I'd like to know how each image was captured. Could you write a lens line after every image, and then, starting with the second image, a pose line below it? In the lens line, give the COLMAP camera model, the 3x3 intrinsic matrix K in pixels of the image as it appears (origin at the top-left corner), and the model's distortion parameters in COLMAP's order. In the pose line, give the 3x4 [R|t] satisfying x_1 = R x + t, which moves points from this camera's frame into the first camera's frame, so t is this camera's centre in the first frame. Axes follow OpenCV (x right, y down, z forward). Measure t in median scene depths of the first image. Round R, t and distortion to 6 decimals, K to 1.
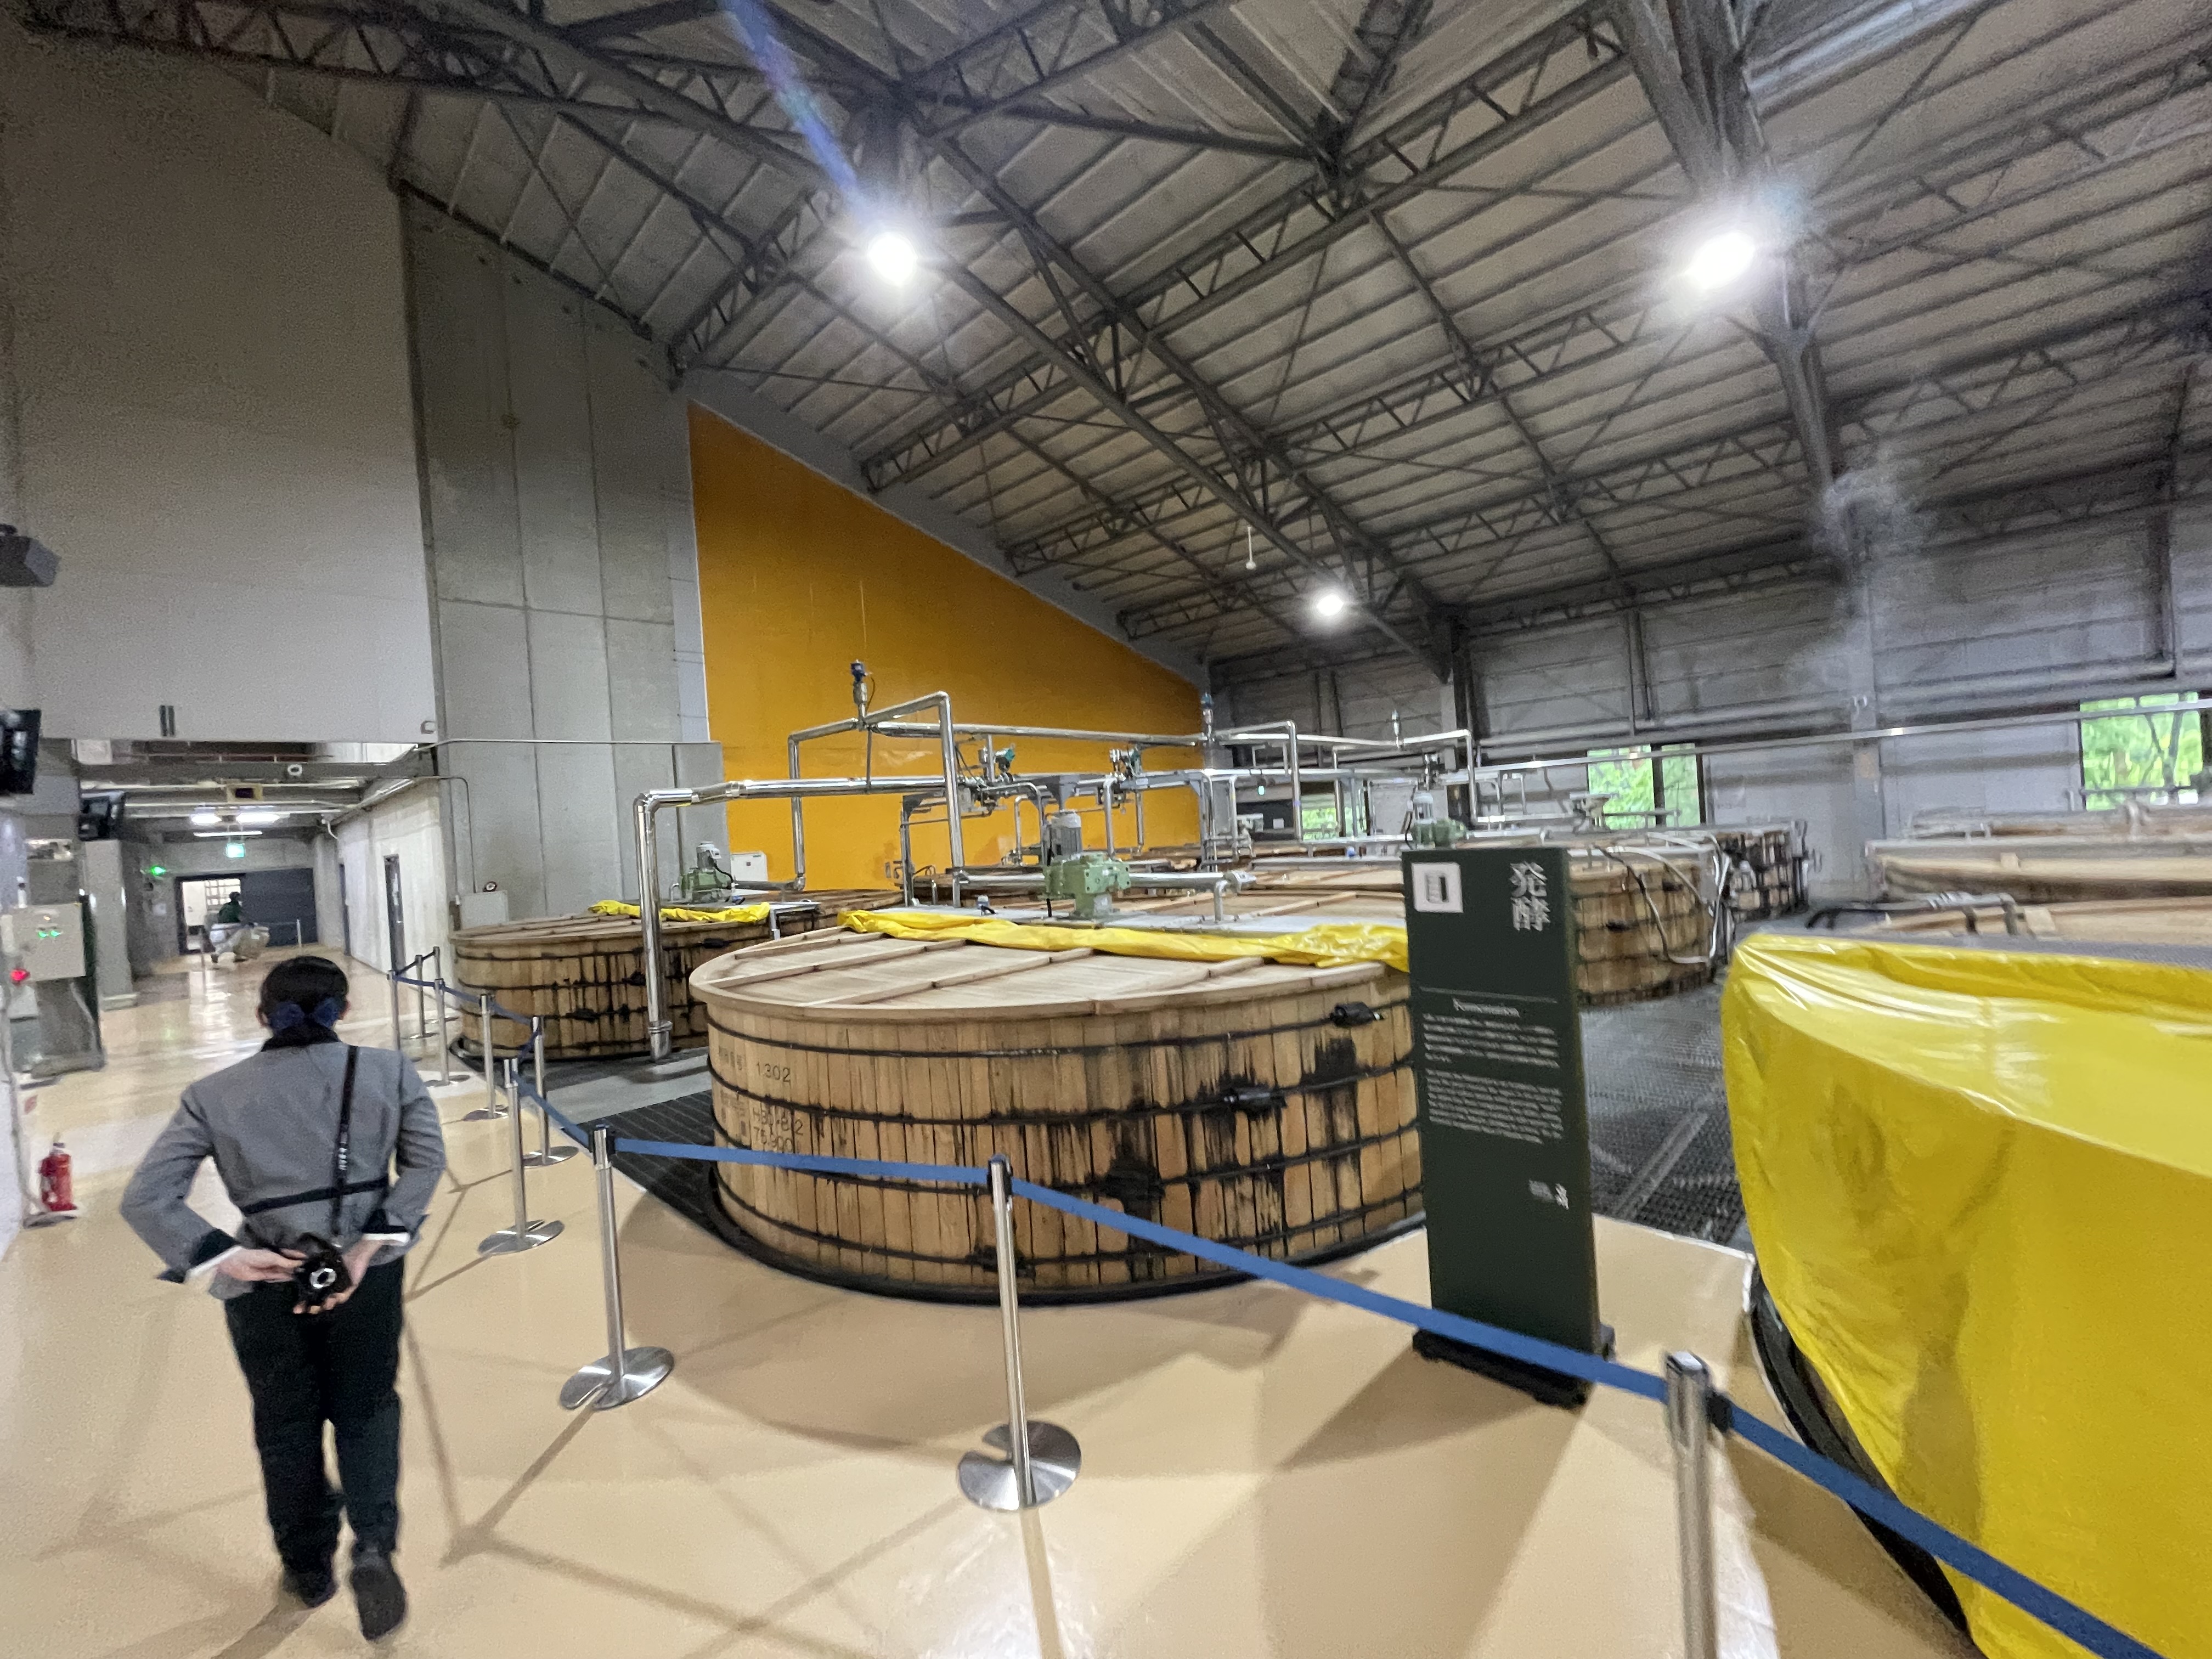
lens RADIAL K [[890.5, 0, 1106.8], [0, 890.5, 831.3], [0, 0, 1]] dist [-0.003637, -0.000052]
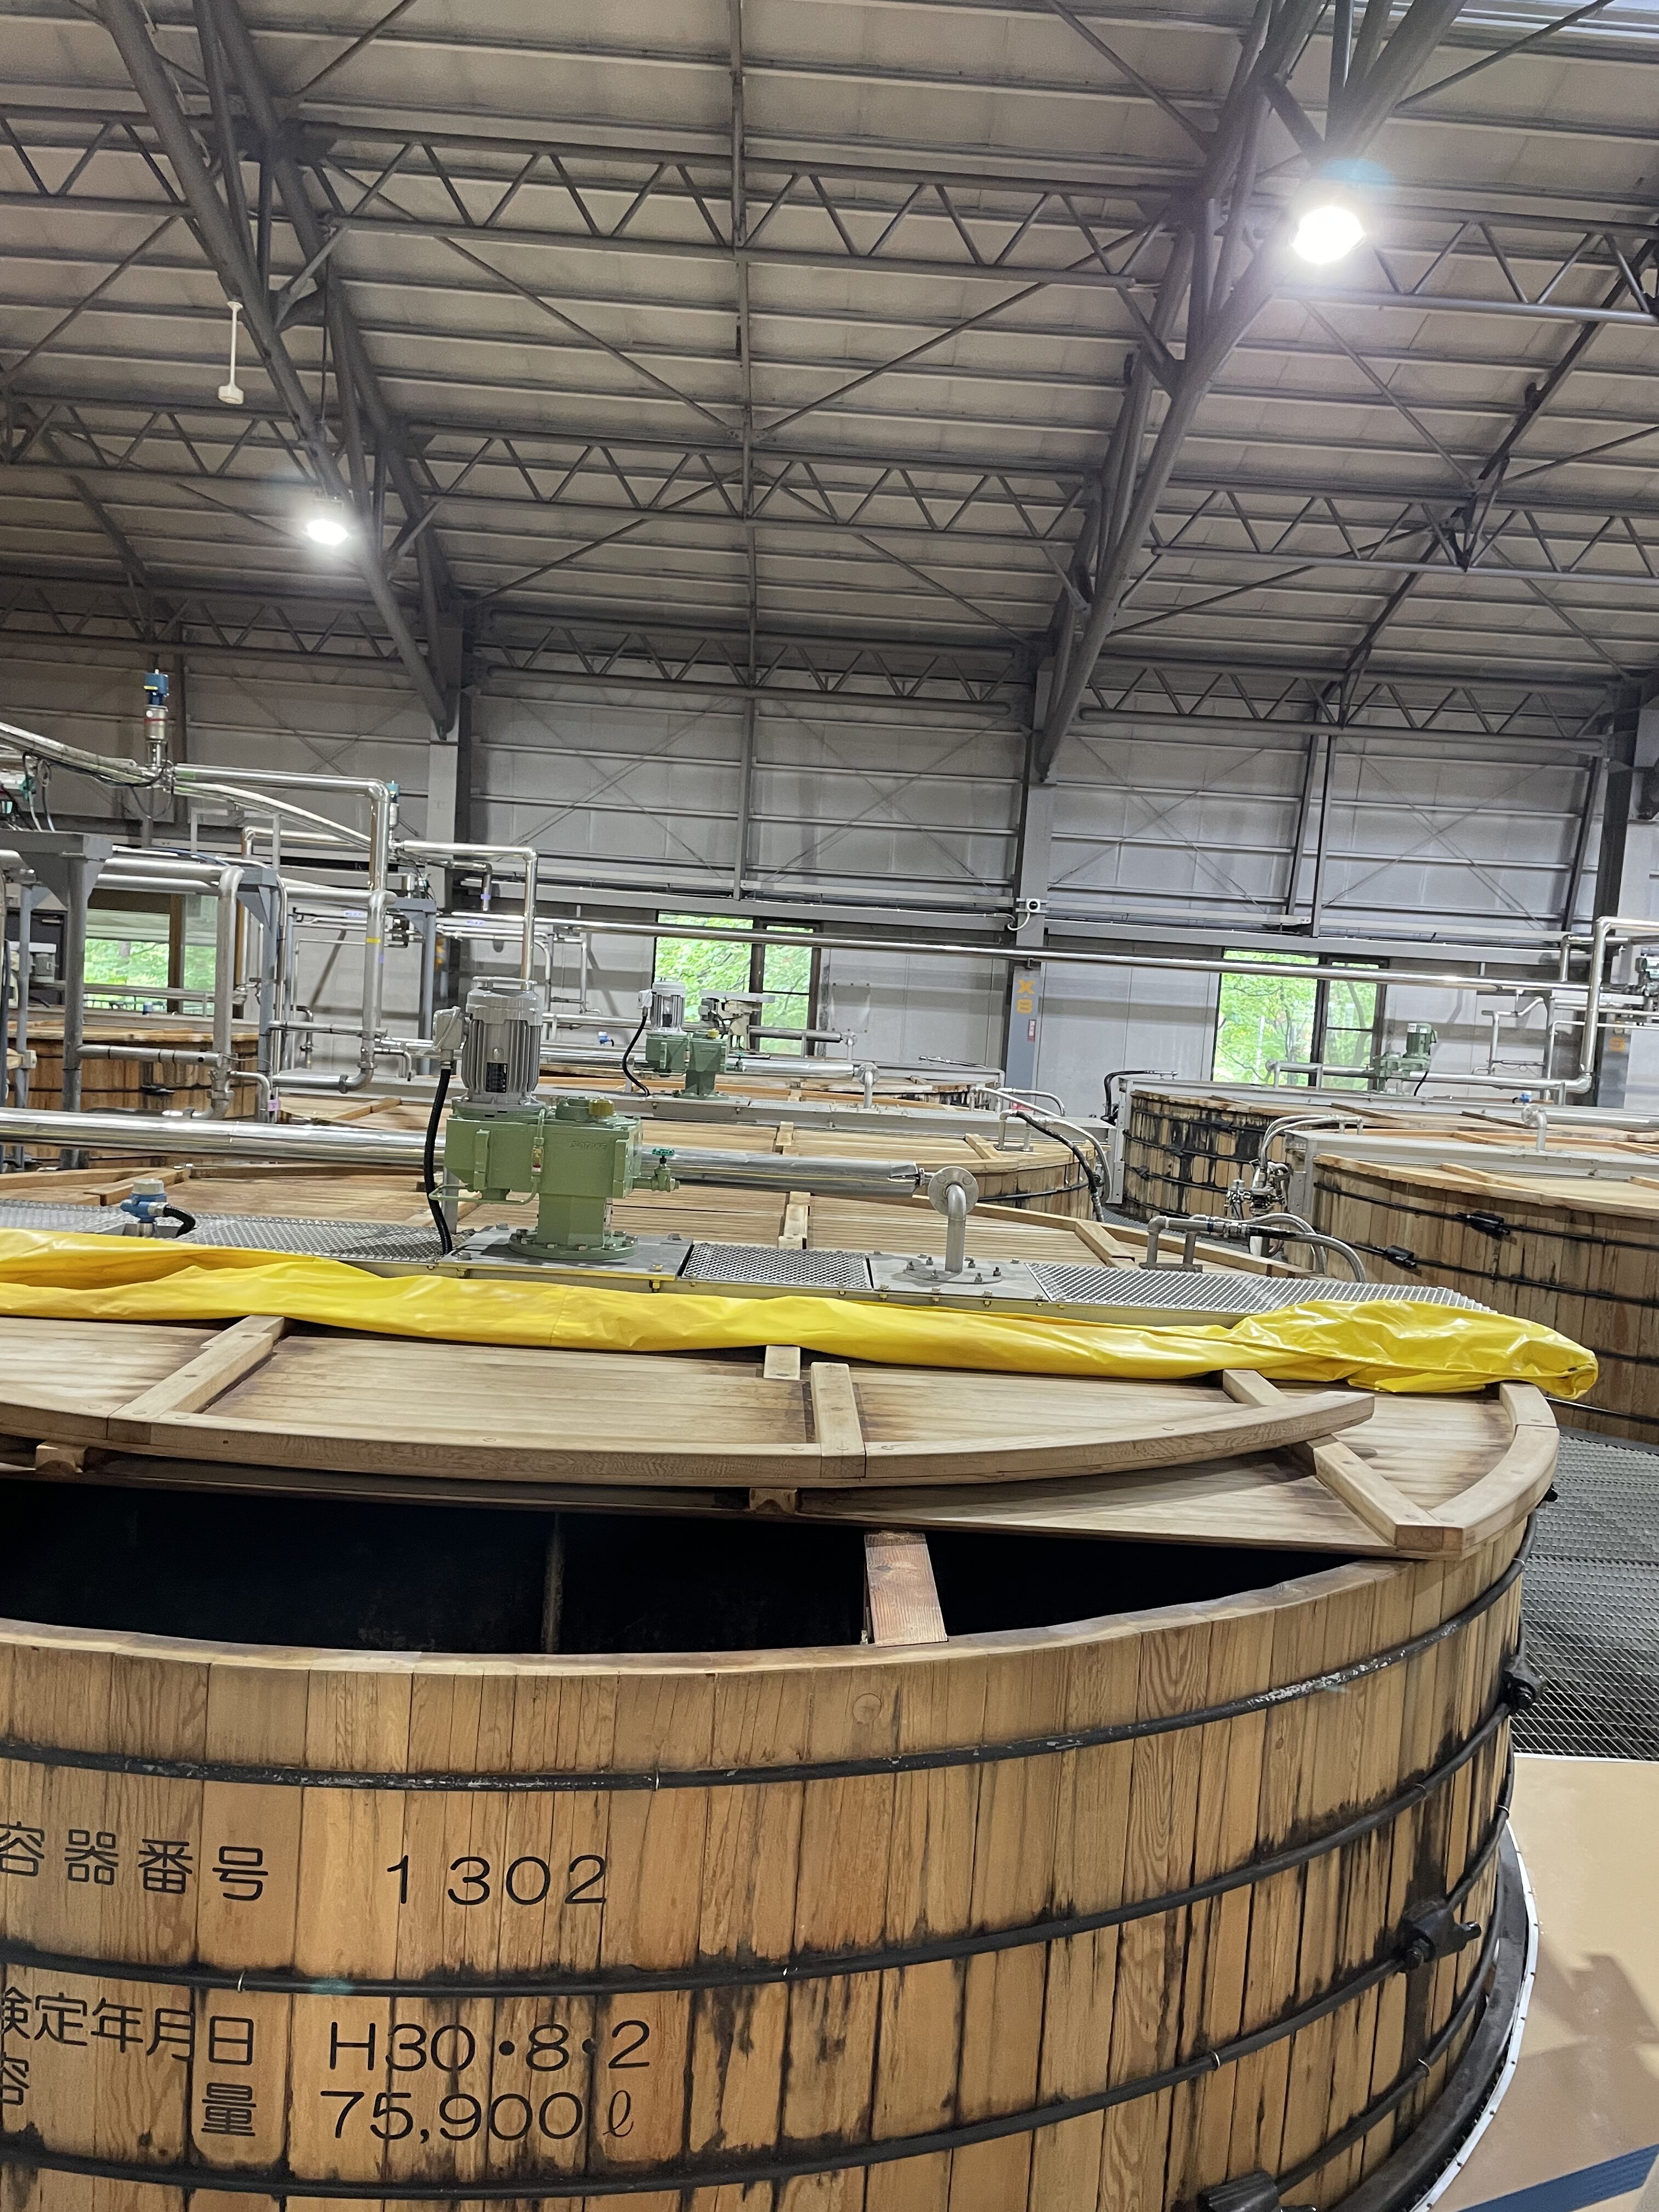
lens RADIAL K [[1659.6, 0, 822.0], [0, 1659.6, 1119.5], [0, 0, 1]] dist [0.094480, -0.120927]
pose [[0.700509, 0.053837, 0.711610, -0.256493], [-0.108055, 0.993655, 0.031194, 0.000516], [-0.705415, -0.098745, 0.701882, 0.210613]]
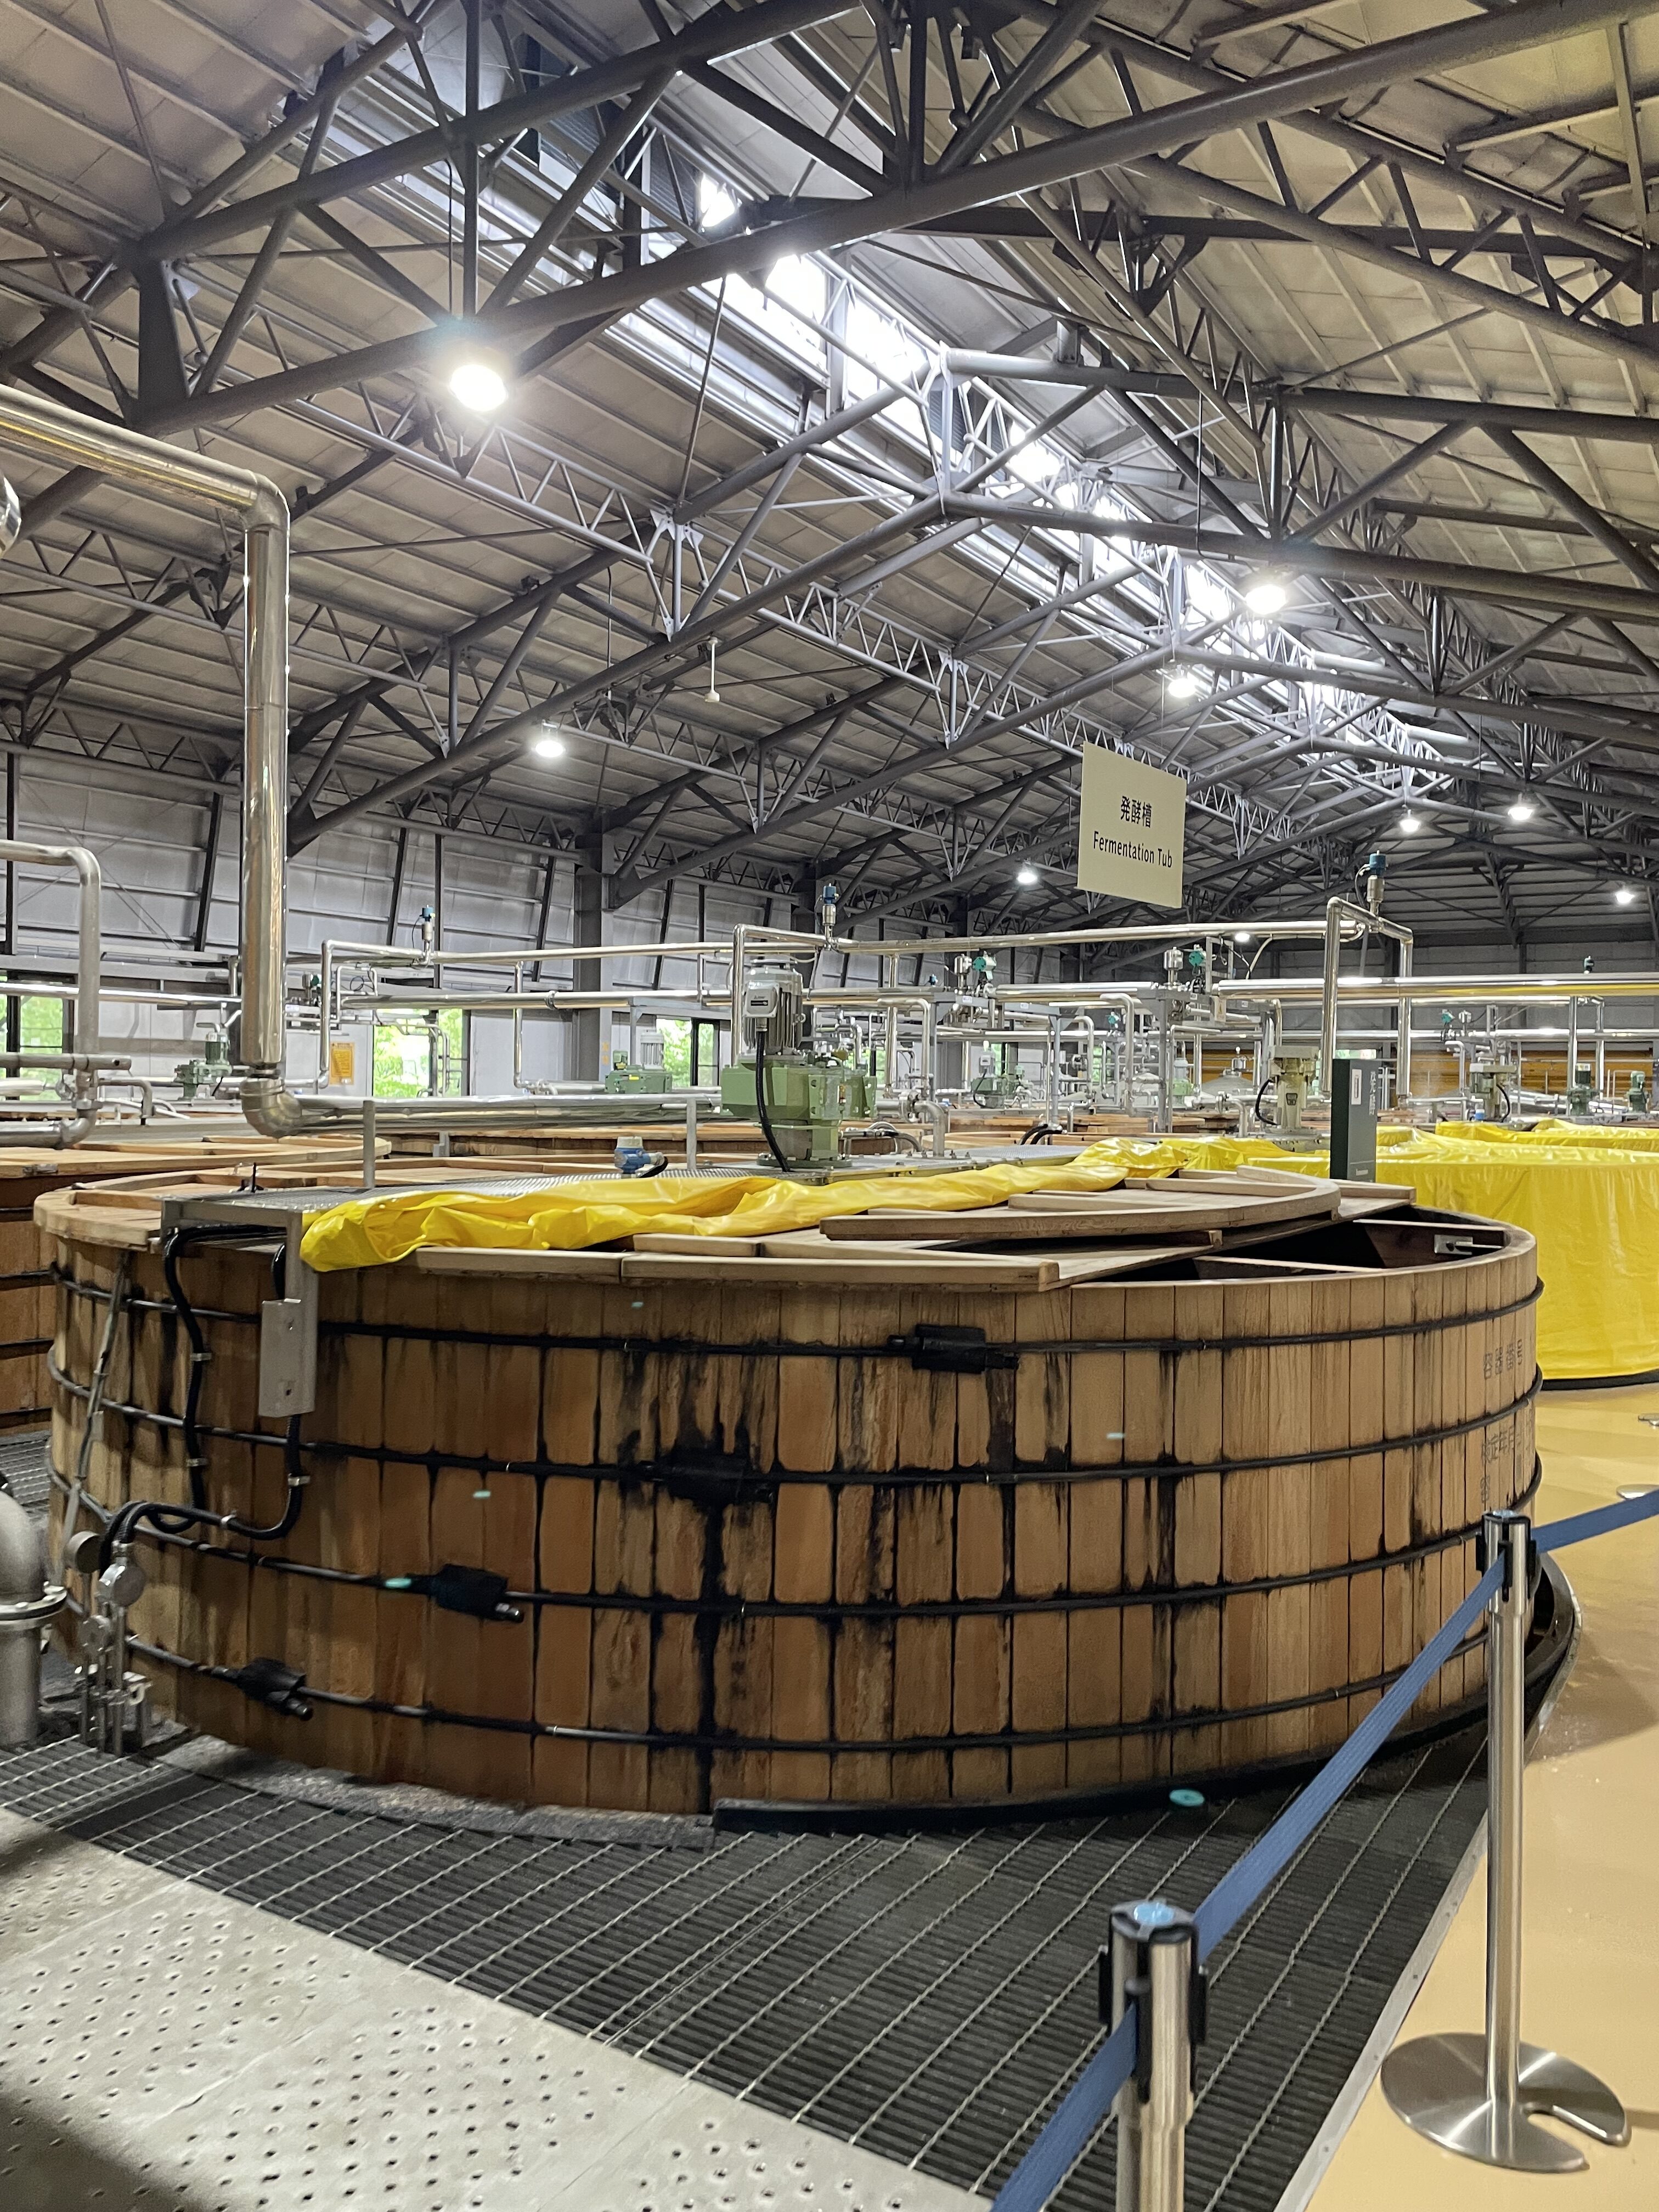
lens RADIAL K [[1659.6, 0, 835.5], [0, 1659.6, 1092.8], [0, 0, 1]] dist [0.094480, -0.120927]
pose [[-0.222303, 0.058372, 0.973229, -0.532535], [0.007321, 0.998278, -0.058203, 0.058955], [-0.974950, -0.005813, -0.222348, 0.642823]]
